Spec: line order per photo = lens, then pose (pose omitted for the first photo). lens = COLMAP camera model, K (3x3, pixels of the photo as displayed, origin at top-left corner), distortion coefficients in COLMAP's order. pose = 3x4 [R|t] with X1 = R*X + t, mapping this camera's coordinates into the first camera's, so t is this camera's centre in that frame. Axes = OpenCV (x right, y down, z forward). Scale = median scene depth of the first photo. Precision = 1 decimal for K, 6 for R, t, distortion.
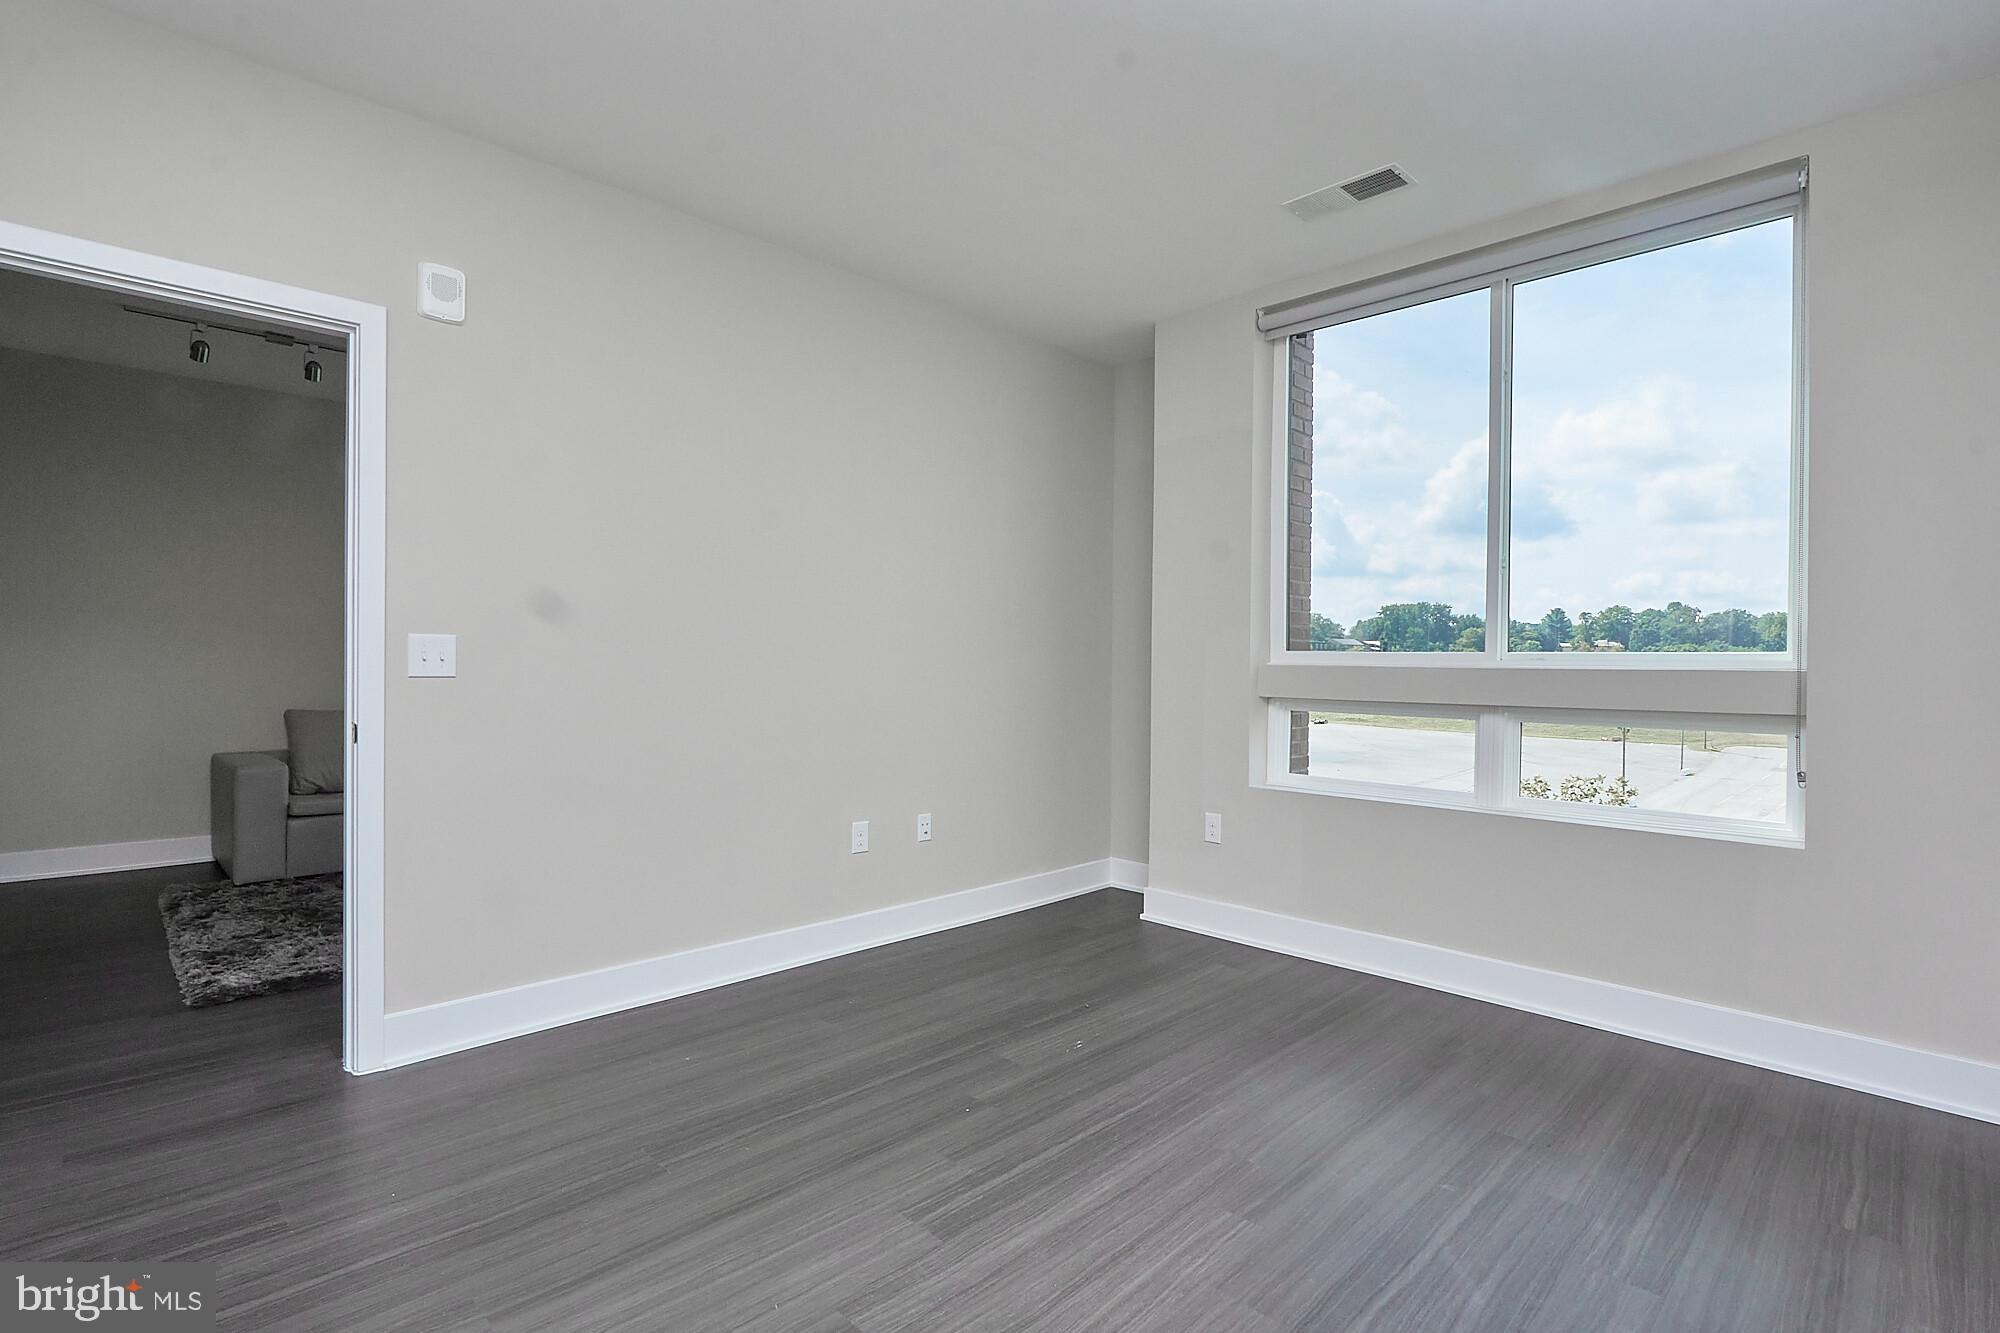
lens RADIAL K [[953.5, 0, 1000.0], [0, 953.5, 666.5], [0, 0, 1]] dist [-0.005126, -0.000649]
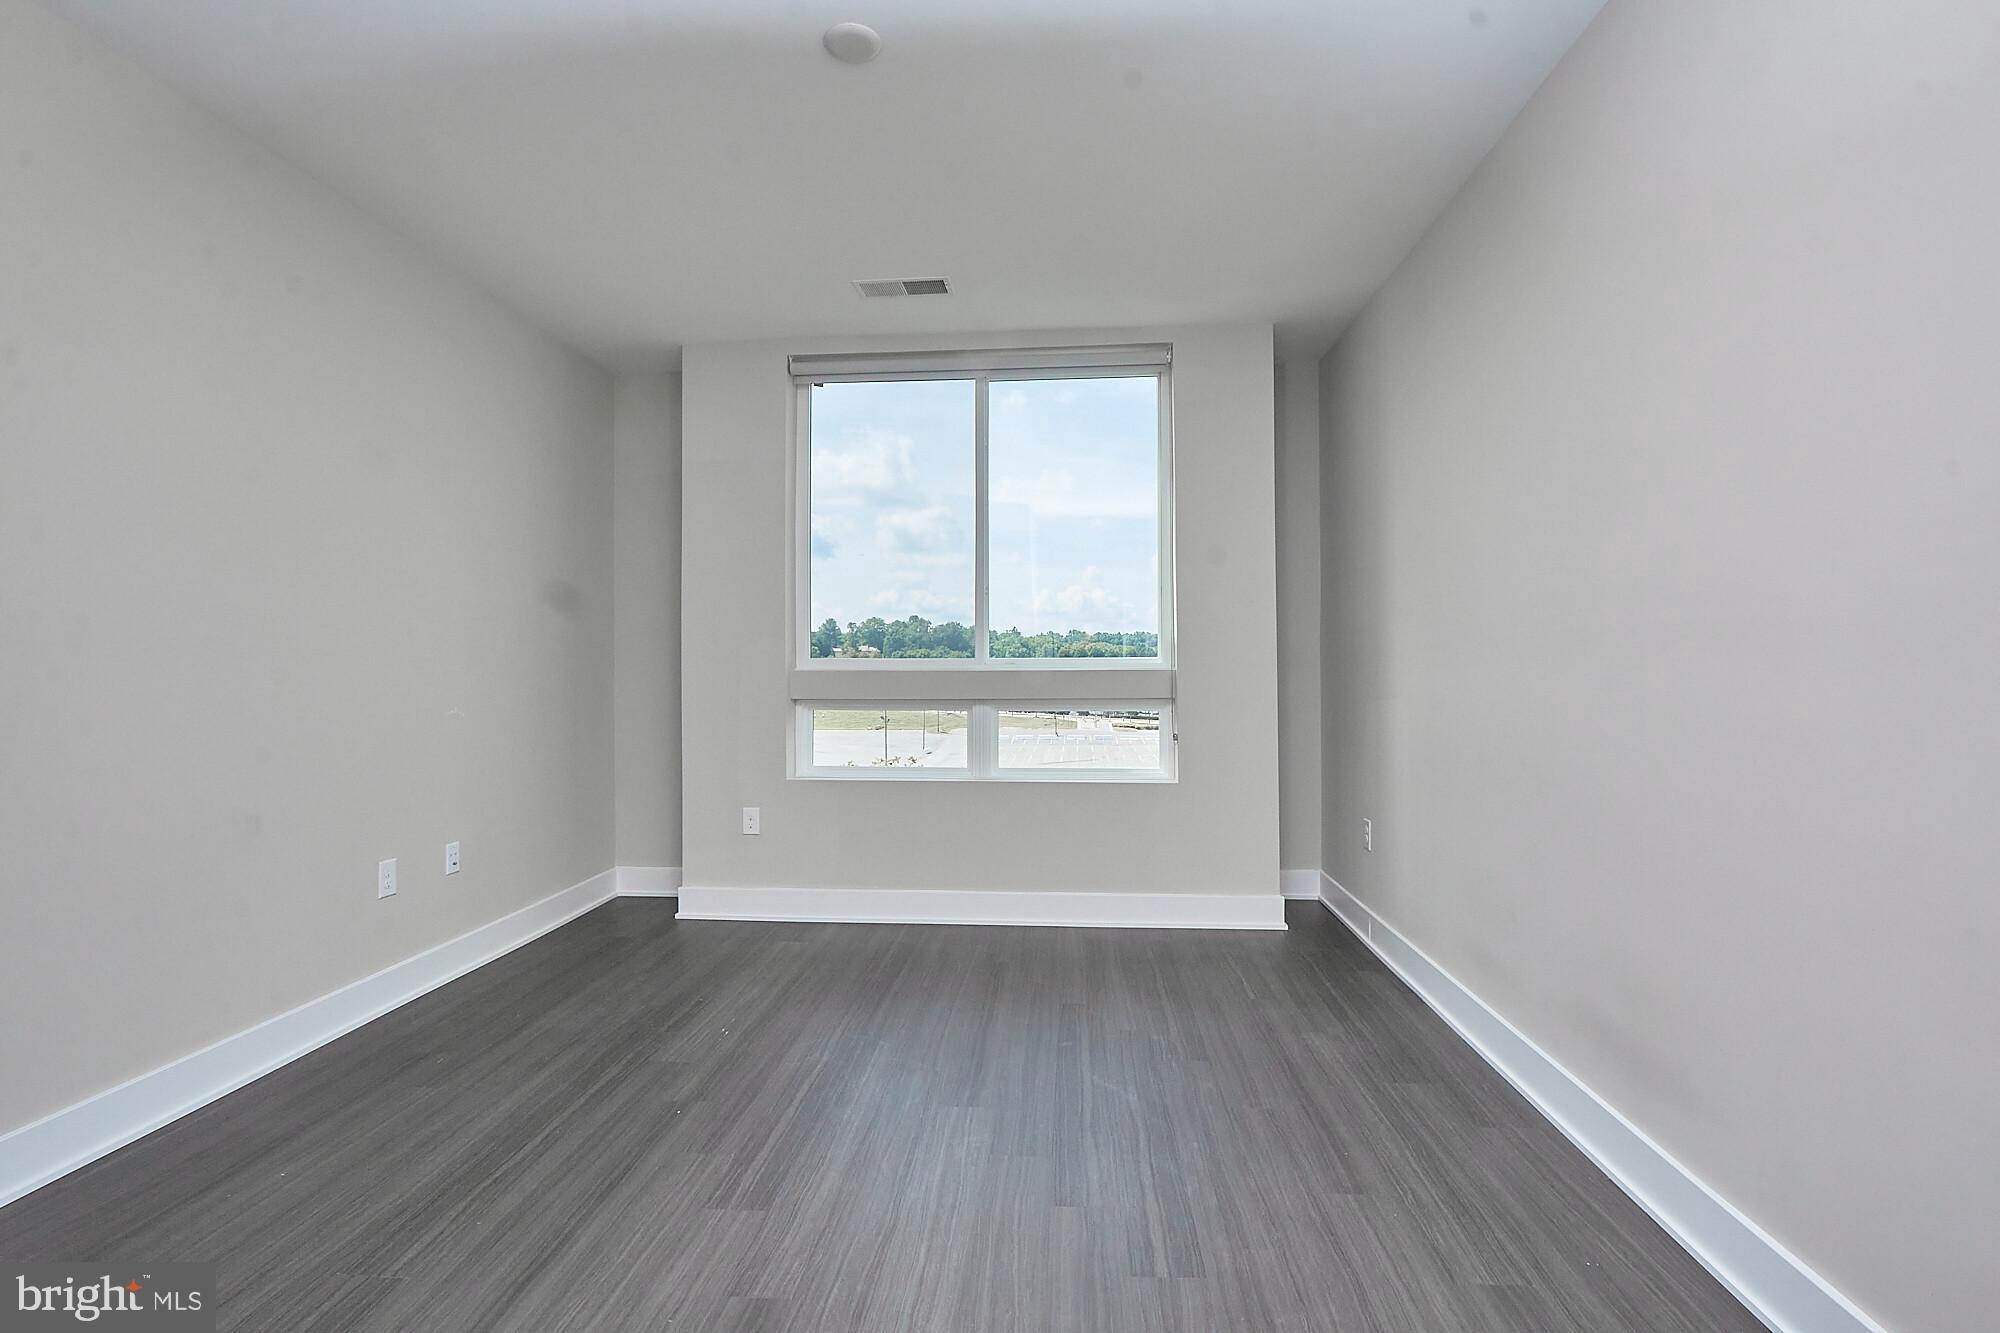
lens RADIAL K [[934.5, 0, 983.7], [0, 934.5, 665.4], [0, 0, 1]] dist [-0.001908, 0.000418]
pose [[0.763238, -0.009195, 0.646052, -0.328689], [0.012991, 0.999915, -0.001117, -0.004239], [-0.645986, 0.009245, 0.763293, 0.018878]]
